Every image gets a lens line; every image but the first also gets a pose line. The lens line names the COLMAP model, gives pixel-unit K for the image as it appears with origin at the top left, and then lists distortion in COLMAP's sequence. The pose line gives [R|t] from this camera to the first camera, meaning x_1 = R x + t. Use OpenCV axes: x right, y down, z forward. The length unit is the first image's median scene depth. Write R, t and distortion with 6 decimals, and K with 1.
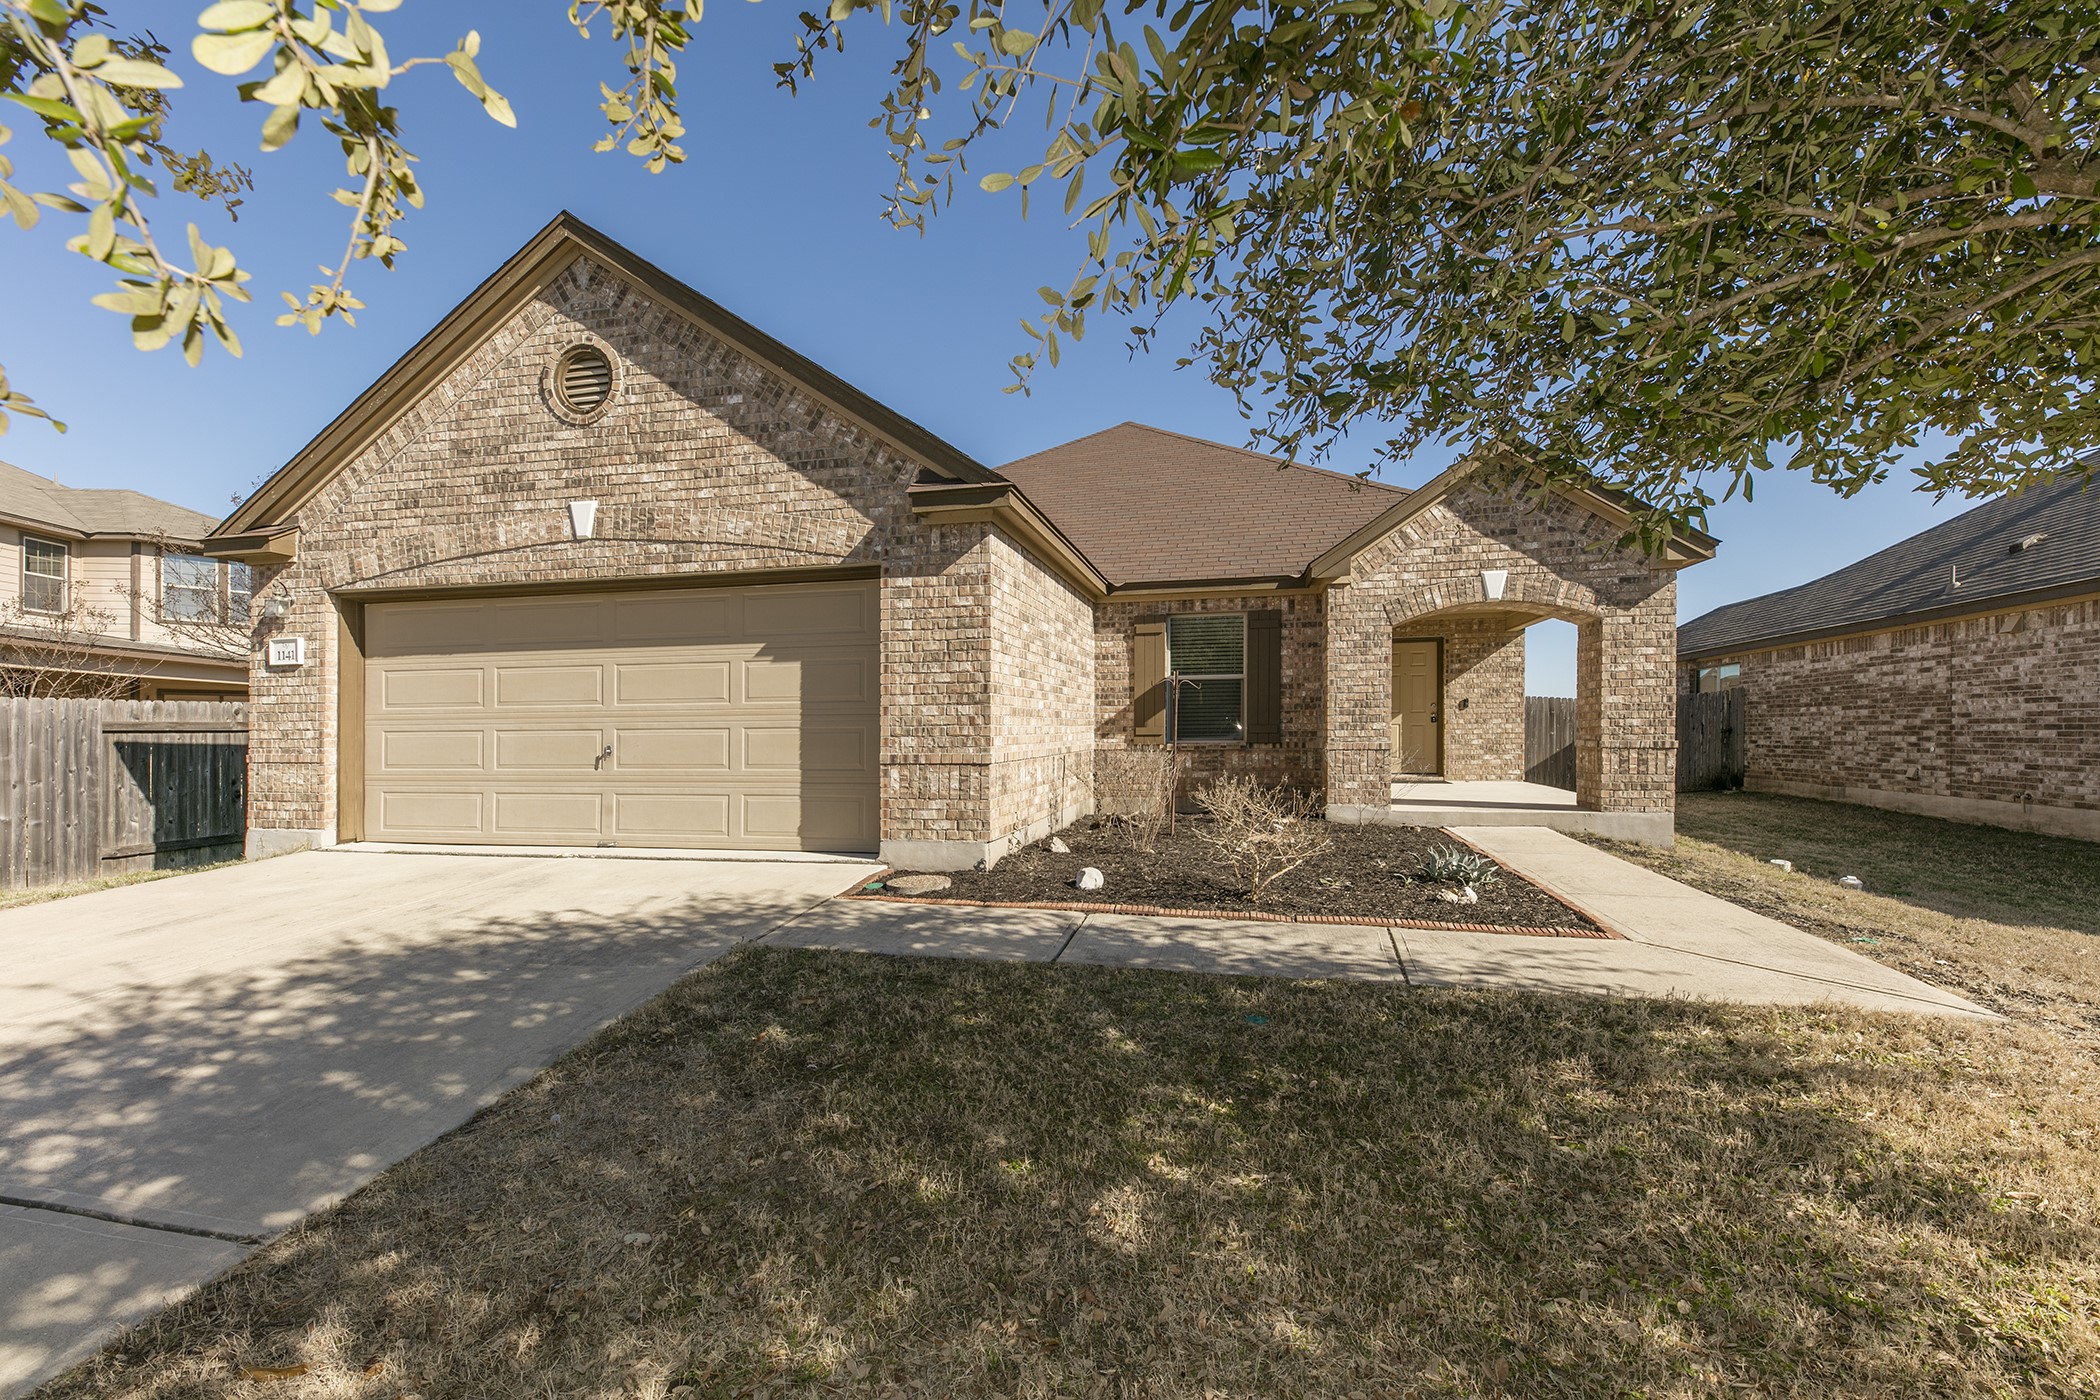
lens RADIAL K [[848.5, 0, 1020.7], [0, 848.5, 703.3], [0, 0, 1]] dist [0.041296, -0.018205]
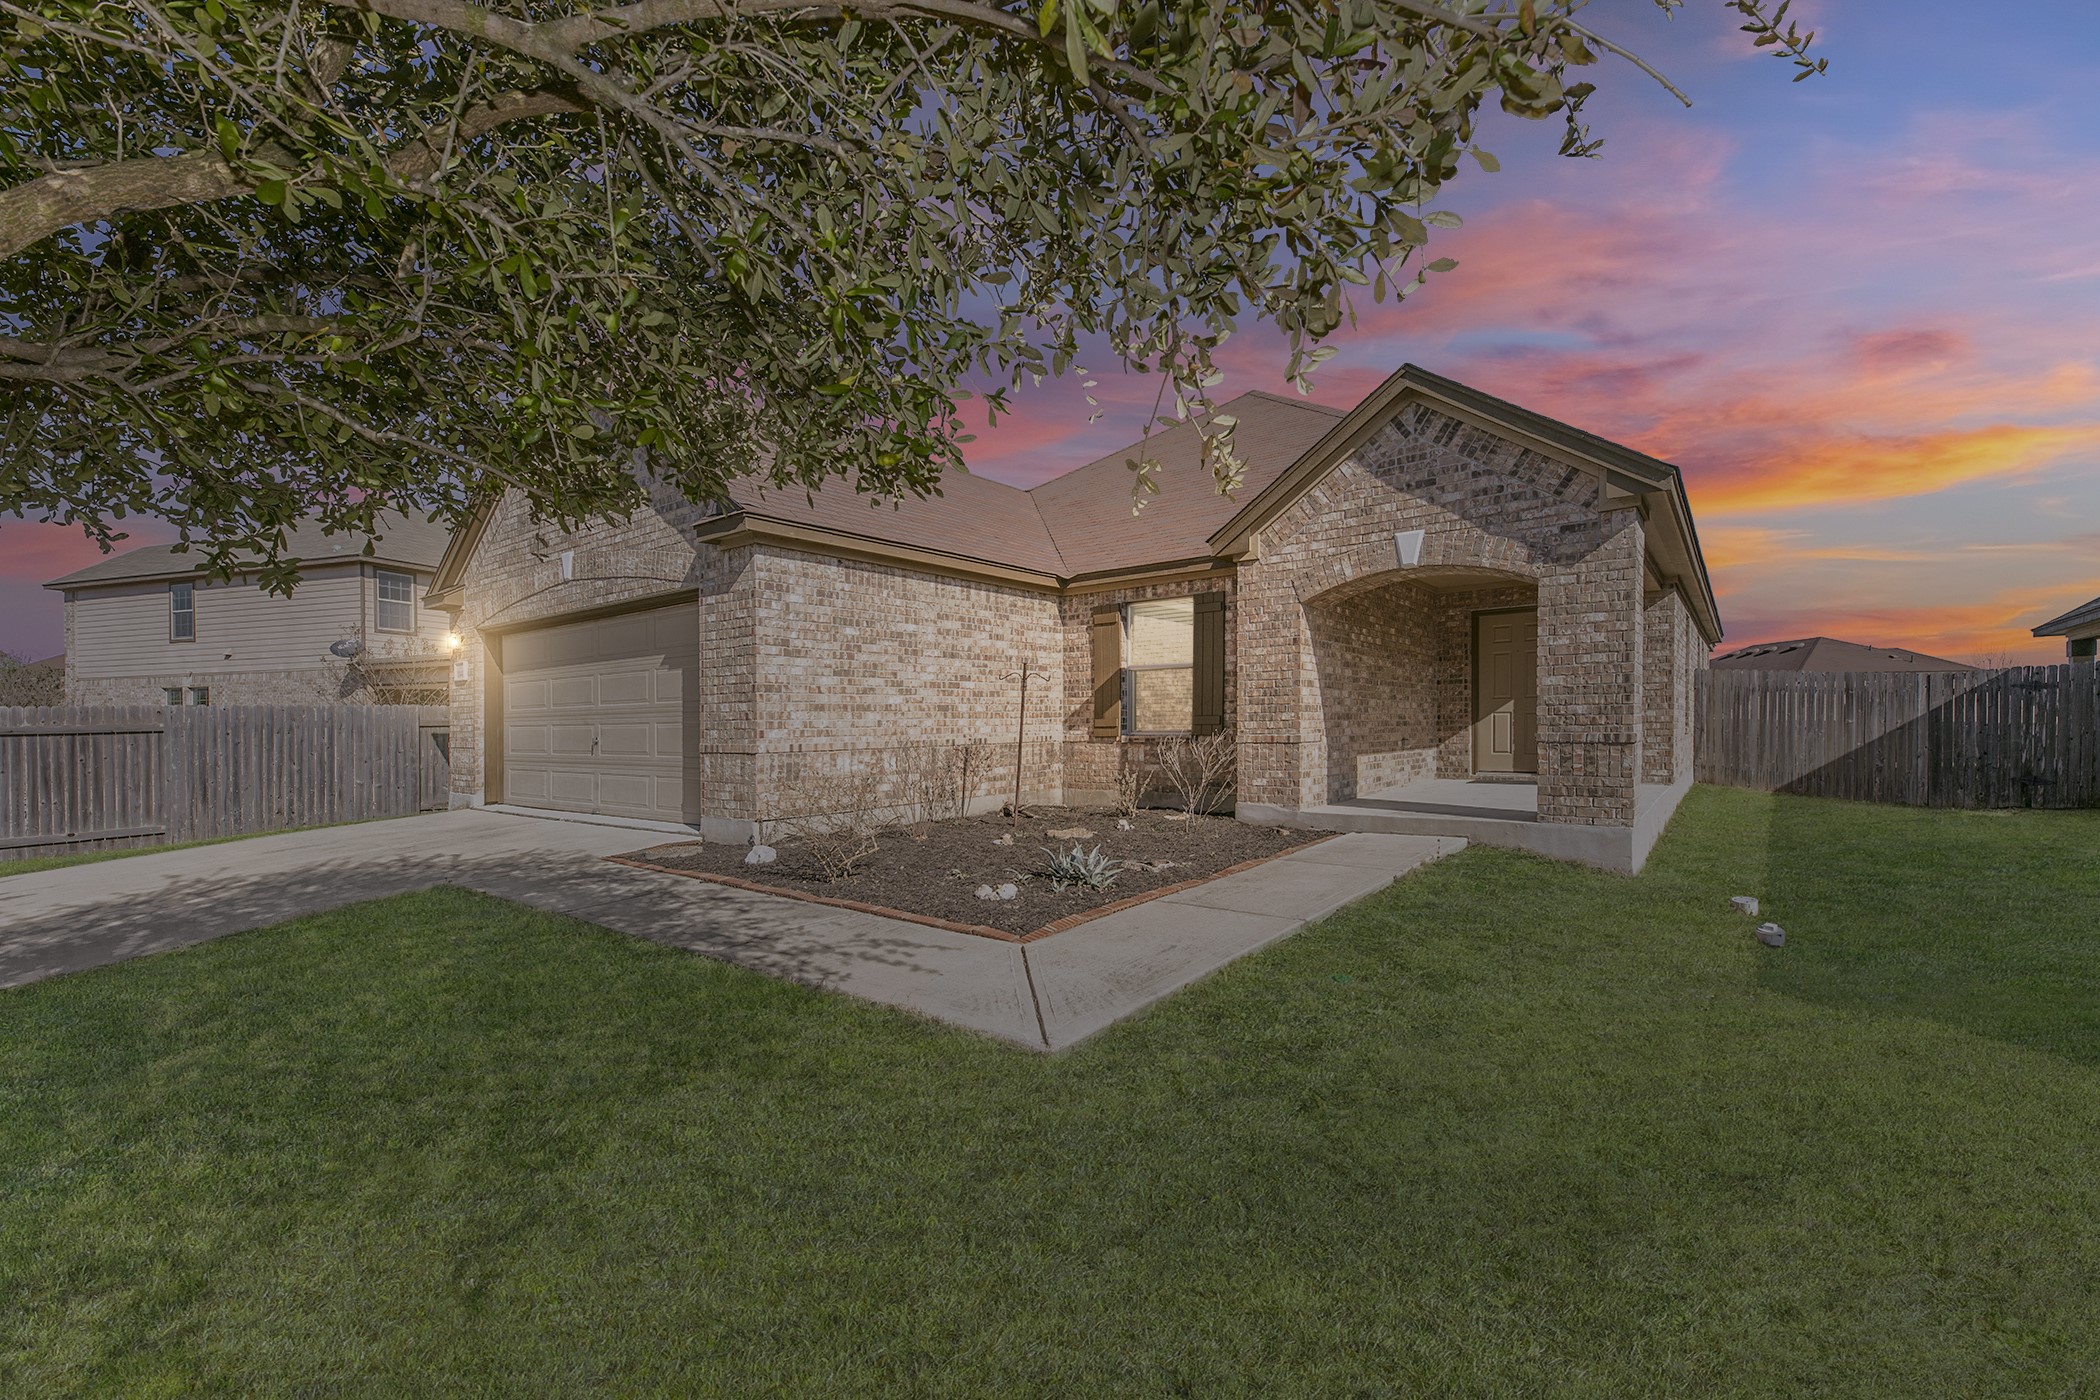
lens RADIAL K [[848.5, 0, 1020.7], [0, 848.5, 703.3], [0, 0, 1]] dist [0.041296, -0.018205]
pose [[0.906636, -0.013938, -0.421683, 0.577338], [0.019101, 0.999785, 0.008022, 0.000380], [0.421481, -0.015328, 0.906708, 0.076785]]
